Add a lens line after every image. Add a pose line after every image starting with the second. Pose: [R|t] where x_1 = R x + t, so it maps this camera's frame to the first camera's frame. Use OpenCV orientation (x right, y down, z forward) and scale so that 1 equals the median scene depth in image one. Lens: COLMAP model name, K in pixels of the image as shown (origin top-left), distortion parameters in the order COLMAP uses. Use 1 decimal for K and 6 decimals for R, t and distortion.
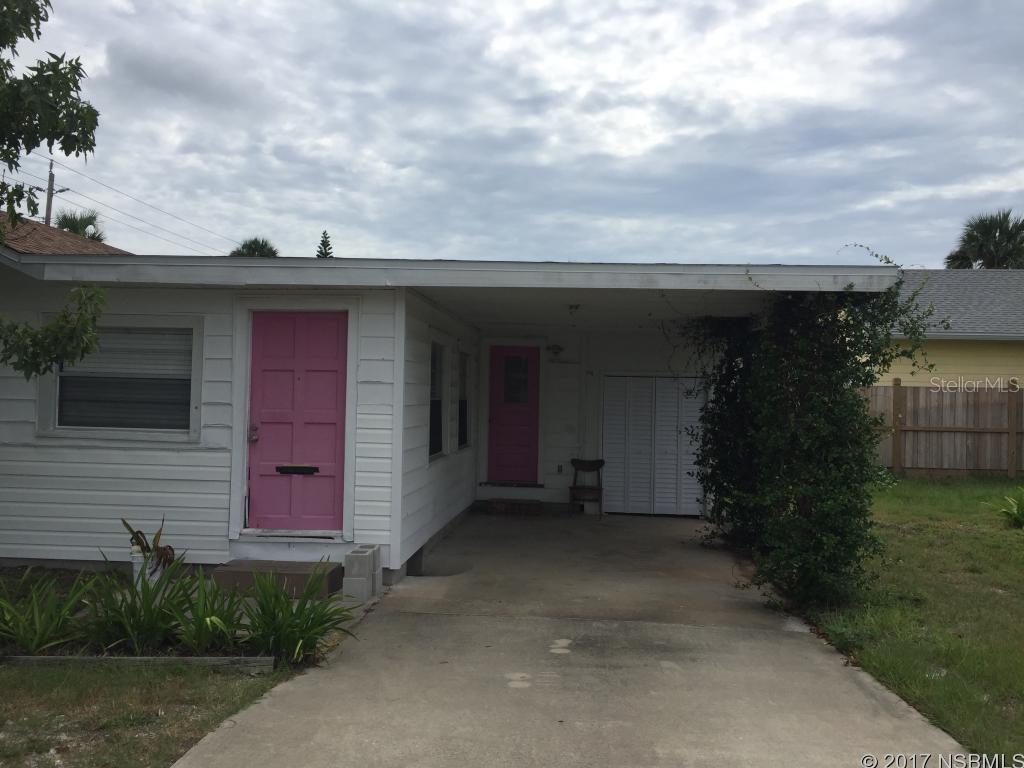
lens RADIAL K [[861.5, 0, 542.4], [0, 861.5, 381.8], [0, 0, 1]] dist [0.053933, -0.064845]
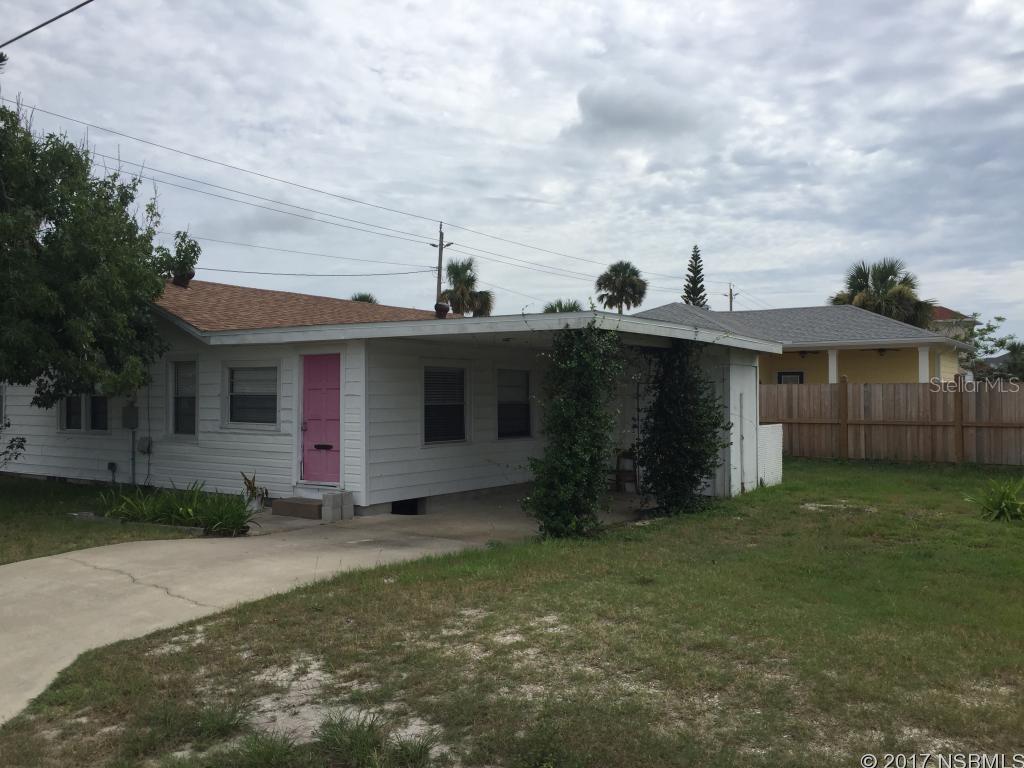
lens RADIAL K [[861.5, 0, 542.4], [0, 861.5, 381.8], [0, 0, 1]] dist [0.053933, -0.064845]
pose [[0.875382, -0.026652, -0.482696, 0.931305], [0.025034, 0.999639, -0.009795, 0.000517], [0.482782, -0.003509, 0.875733, -0.291904]]
